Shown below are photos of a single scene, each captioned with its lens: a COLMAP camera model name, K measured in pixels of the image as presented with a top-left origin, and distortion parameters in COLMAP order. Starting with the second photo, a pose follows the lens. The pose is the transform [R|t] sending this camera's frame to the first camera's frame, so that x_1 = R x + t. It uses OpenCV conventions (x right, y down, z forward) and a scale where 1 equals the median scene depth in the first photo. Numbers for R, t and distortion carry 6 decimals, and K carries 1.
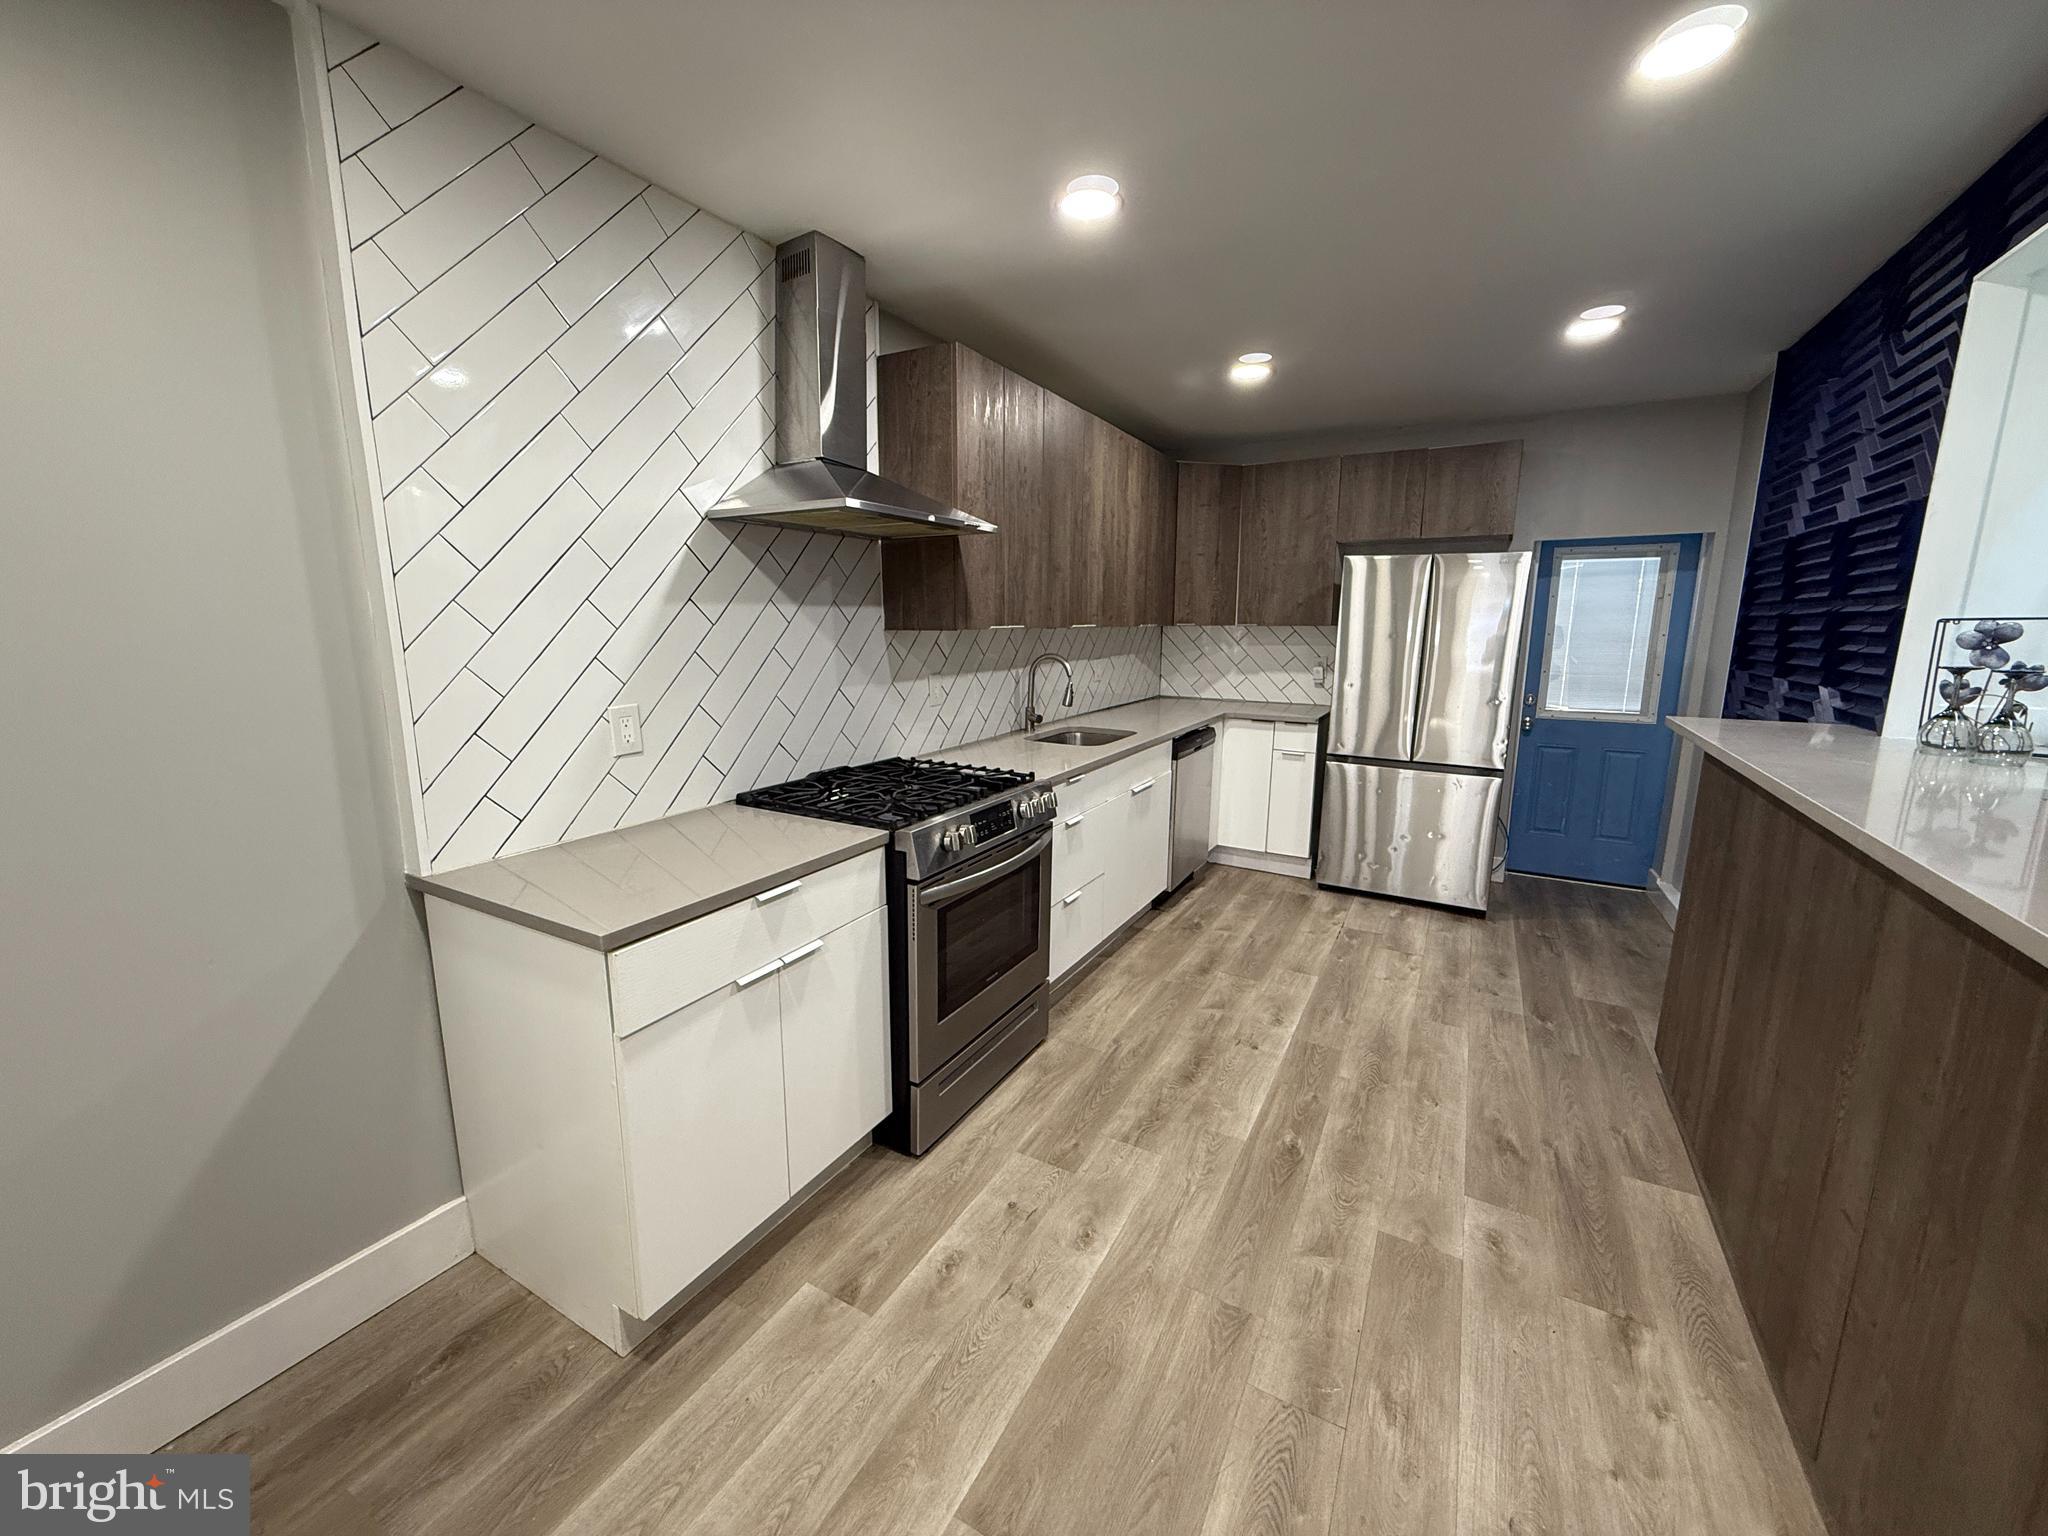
lens RADIAL K [[814.0, 0, 1020.6], [0, 814.0, 759.3], [0, 0, 1]] dist [0.000206, 0.000017]
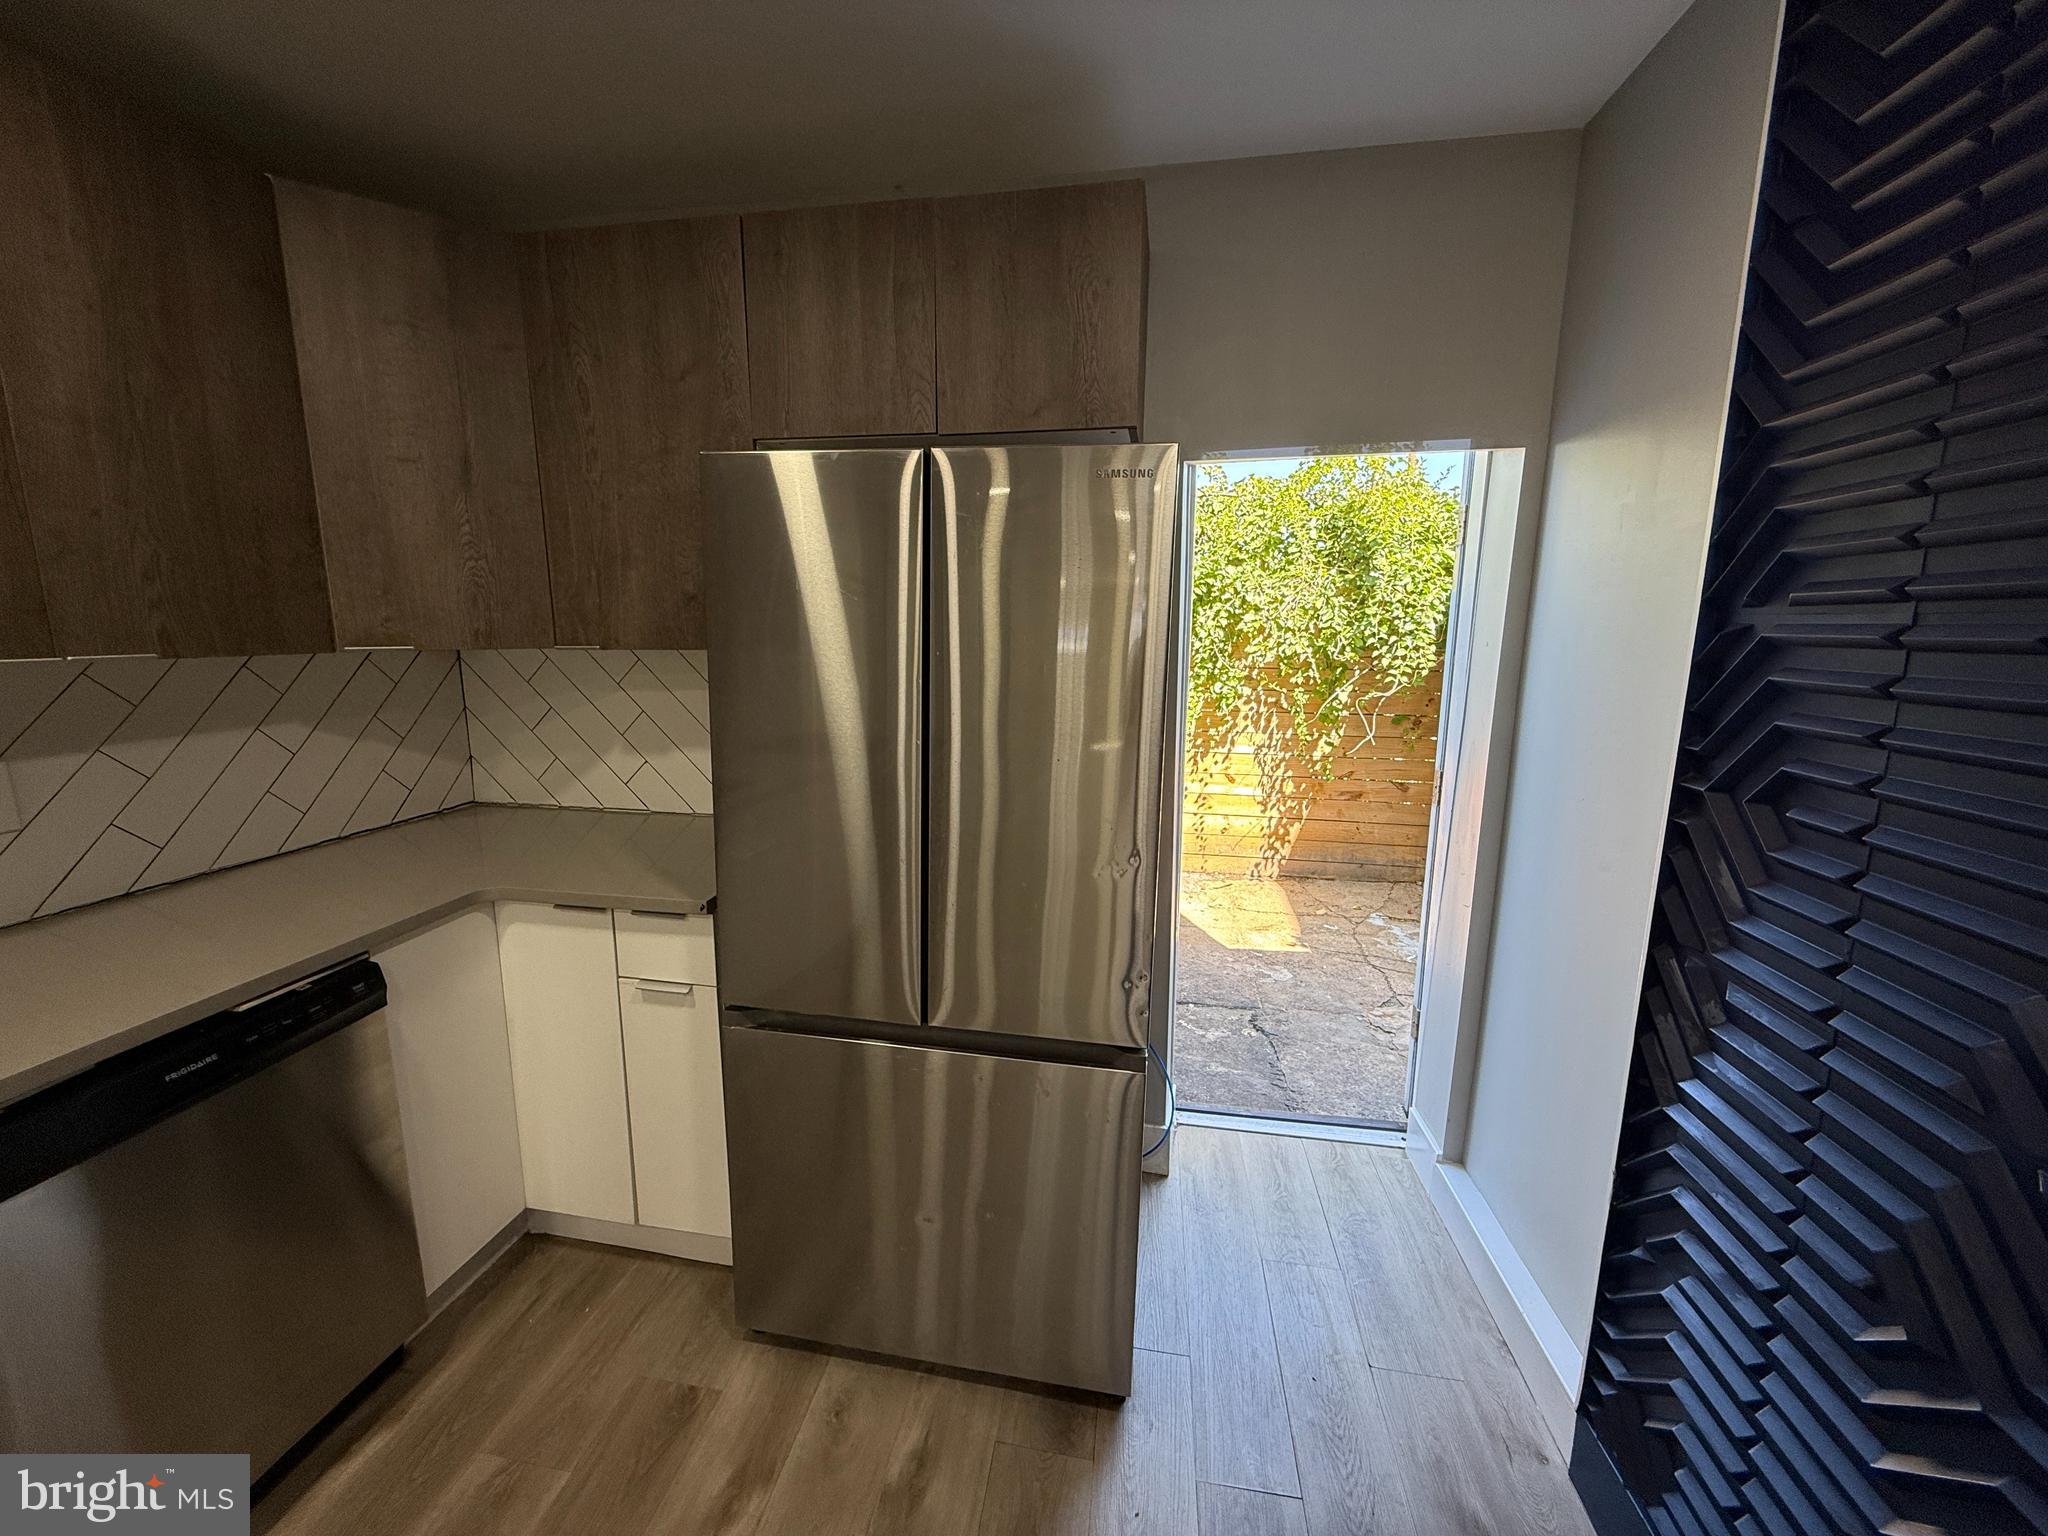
lens RADIAL K [[814.0, 0, 1012.6], [0, 814.0, 771.2], [0, 0, 1]] dist [0.000206, 0.000017]
pose [[0.933933, -0.056505, 0.352954, 0.349966], [0.055161, 0.998381, 0.013873, -0.102406], [-0.353166, 0.006513, 0.935538, 0.571002]]
